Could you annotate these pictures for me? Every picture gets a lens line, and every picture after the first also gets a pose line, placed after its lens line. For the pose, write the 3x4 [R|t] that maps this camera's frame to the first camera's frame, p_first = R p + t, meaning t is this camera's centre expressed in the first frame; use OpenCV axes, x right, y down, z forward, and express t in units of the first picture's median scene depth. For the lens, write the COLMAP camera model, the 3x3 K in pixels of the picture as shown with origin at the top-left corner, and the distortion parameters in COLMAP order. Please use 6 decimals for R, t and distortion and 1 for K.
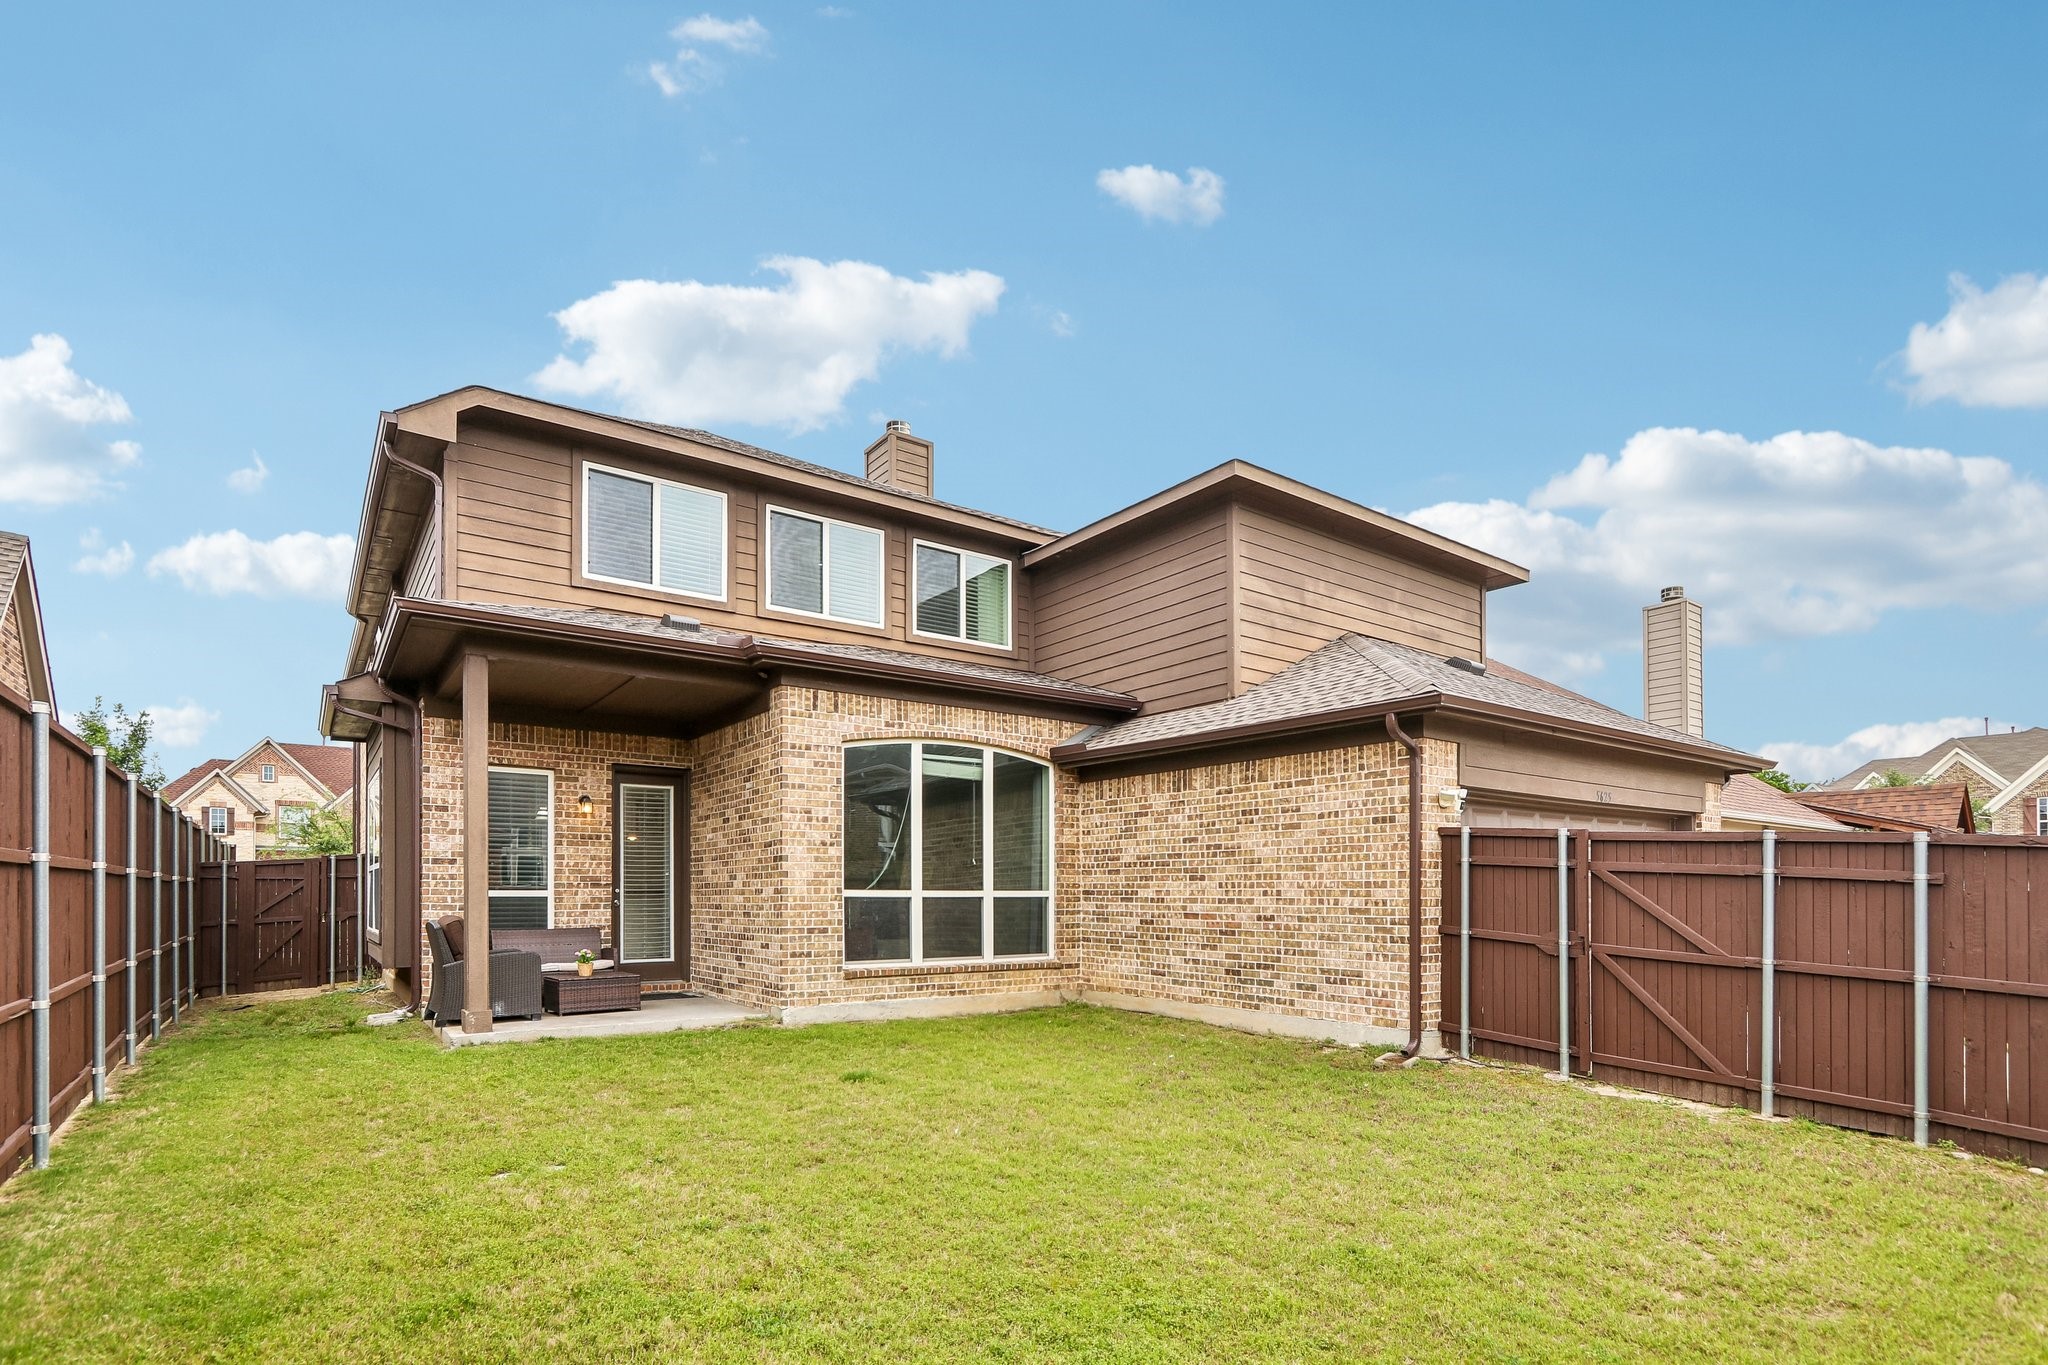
lens RADIAL K [[949.2, 0, 997.1], [0, 949.2, 902.6], [0, 0, 1]] dist [-0.023829, 0.005282]
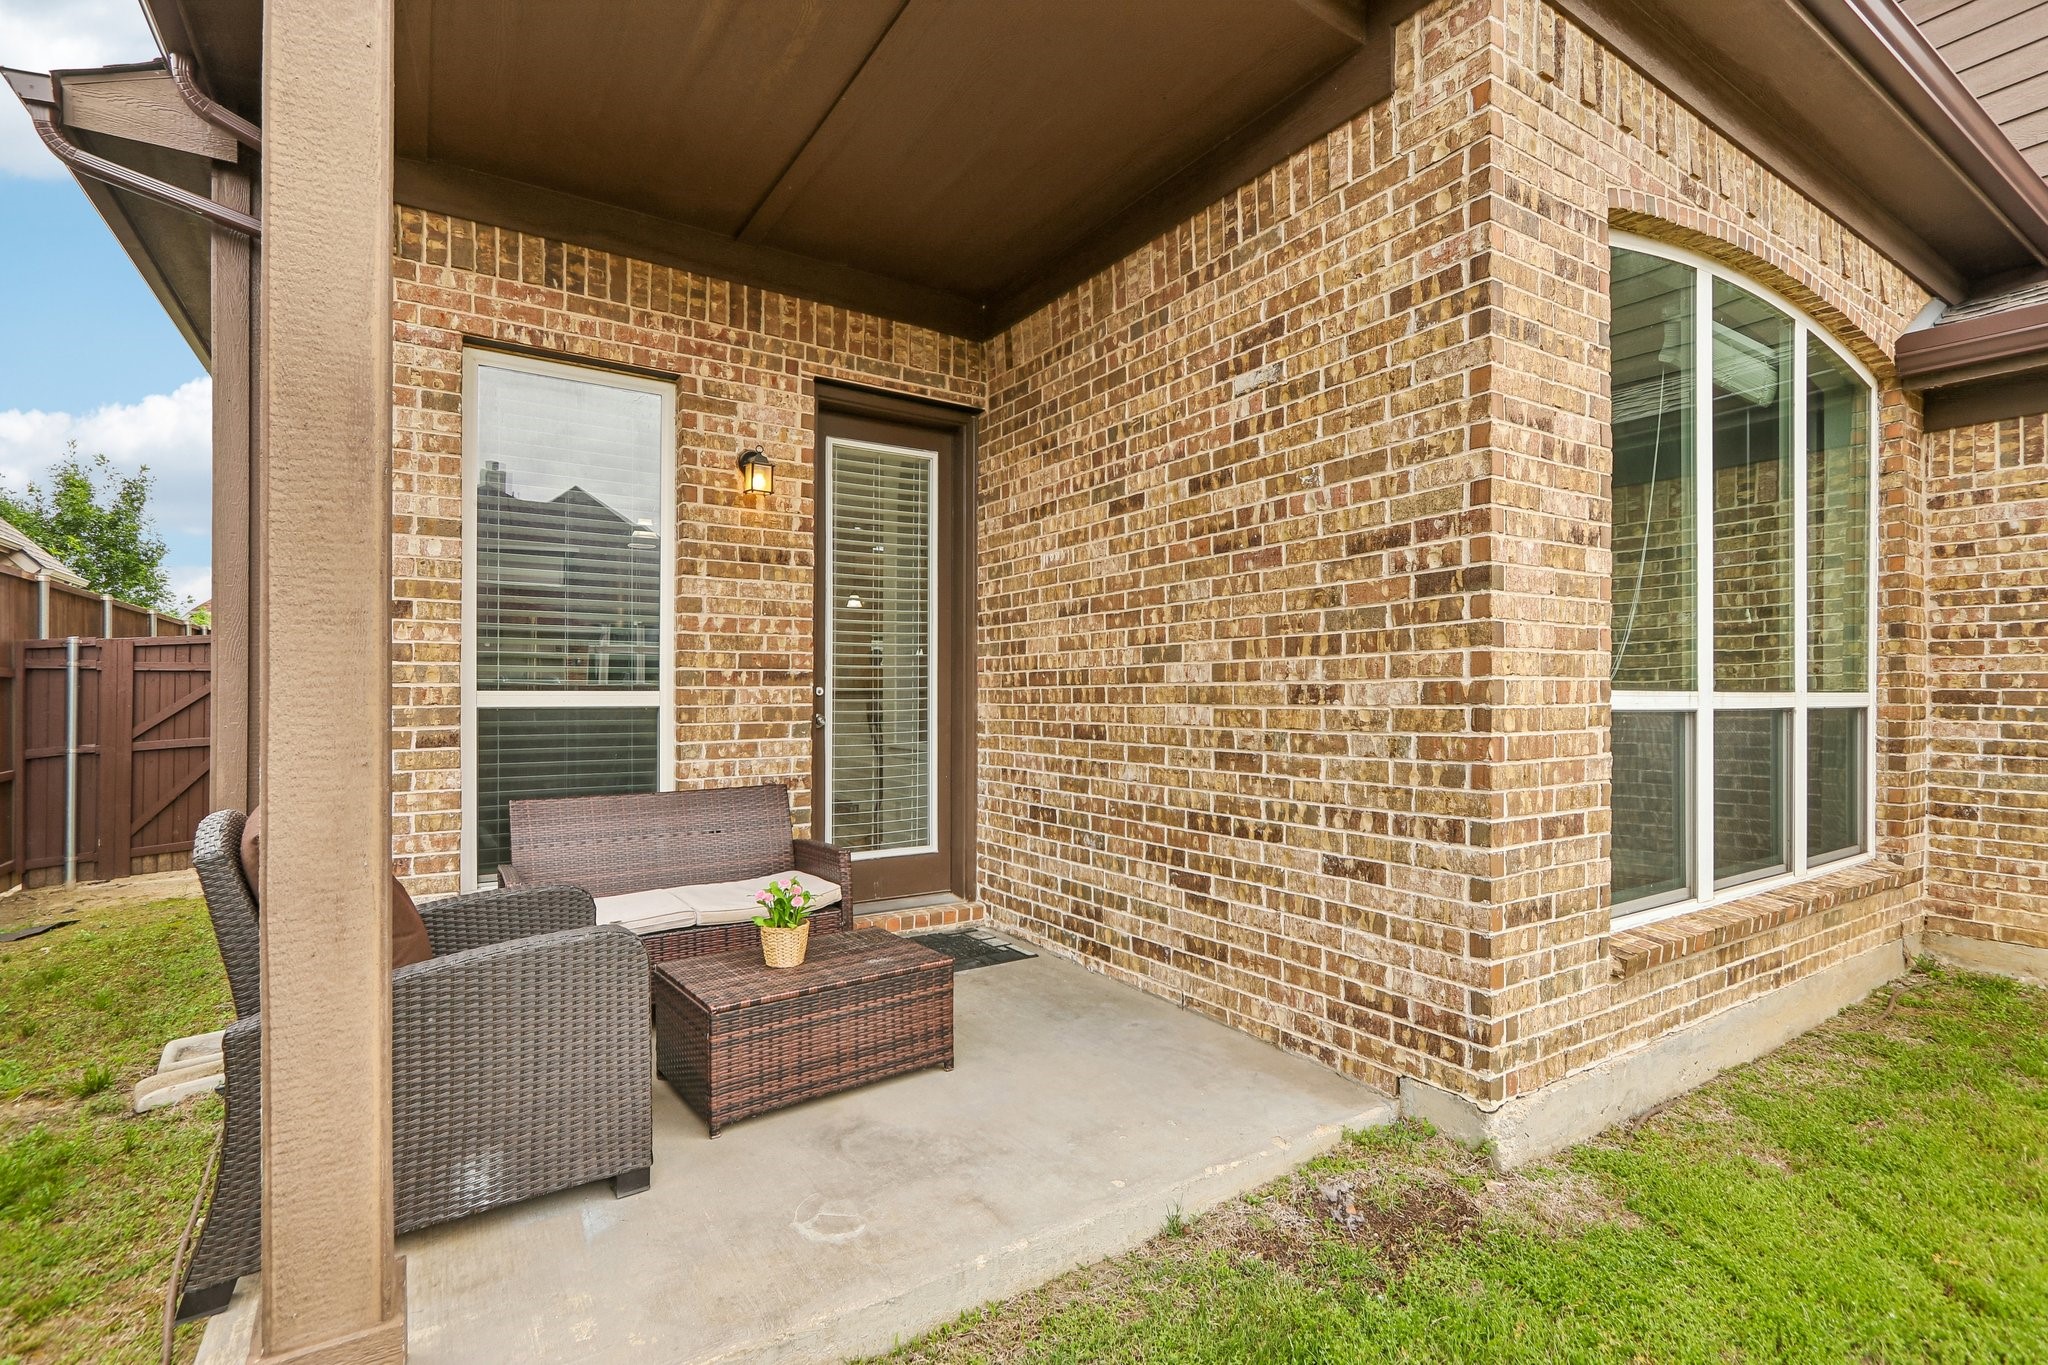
lens RADIAL K [[949.2, 0, 1028.9], [0, 949.2, 700.9], [0, 0, 1]] dist [-0.023829, 0.005282]
pose [[0.998658, 0.000921, -0.051785, -0.301190], [-0.001070, 0.999995, -0.002857, -0.007690], [0.051782, 0.002908, 0.998654, 0.613979]]
